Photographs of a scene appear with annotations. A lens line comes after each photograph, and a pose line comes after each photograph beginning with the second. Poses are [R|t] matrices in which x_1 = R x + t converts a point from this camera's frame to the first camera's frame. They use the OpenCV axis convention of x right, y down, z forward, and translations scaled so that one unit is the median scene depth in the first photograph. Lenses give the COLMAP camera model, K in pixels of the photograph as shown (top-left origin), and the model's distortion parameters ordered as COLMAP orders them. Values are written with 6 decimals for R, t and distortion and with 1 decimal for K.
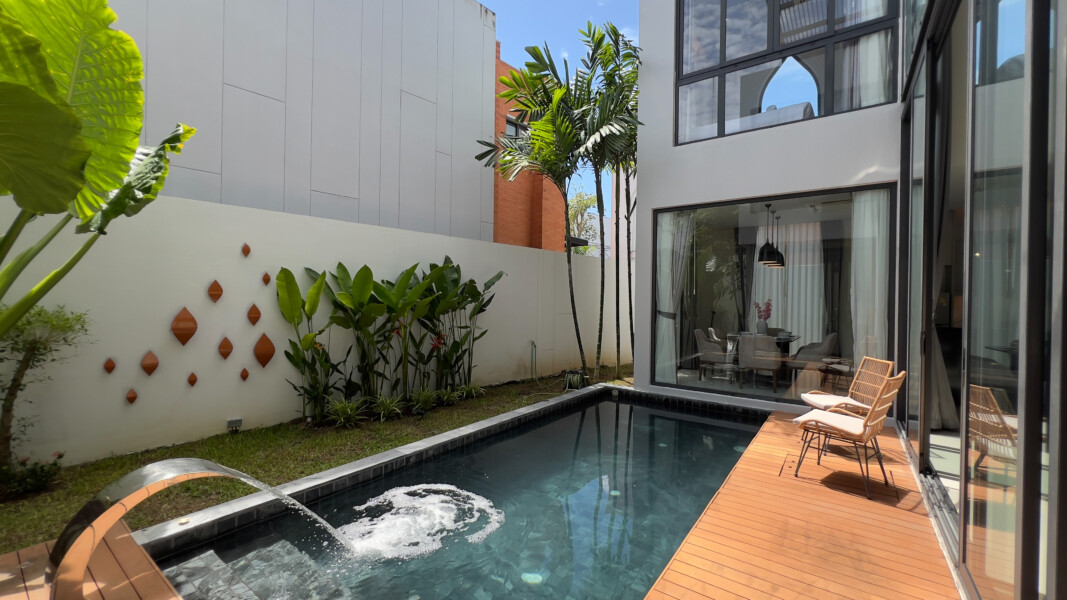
lens RADIAL K [[421.4, 0, 533.5], [0, 421.4, 300.0], [0, 0, 1]] dist [-0.014063, -0.000173]
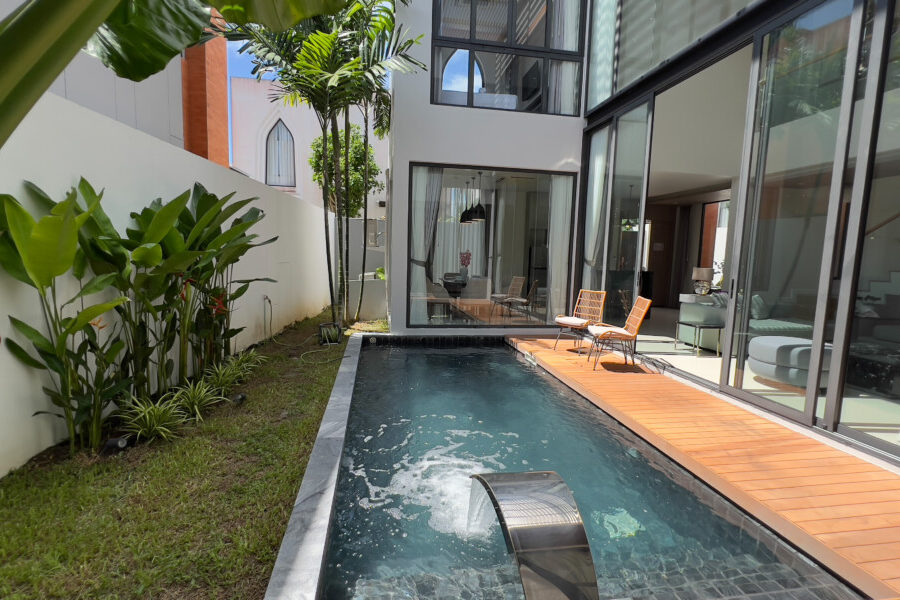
lens RADIAL K [[421.2, 0, 450.0], [0, 421.2, 300.0], [0, 0, 1]] dist [-0.009382, 0.000908]
pose [[0.701723, -0.069931, 0.709010, -0.446137], [-0.017276, 0.993208, 0.115061, 0.004005], [-0.712240, -0.092989, 0.695749, 0.193455]]
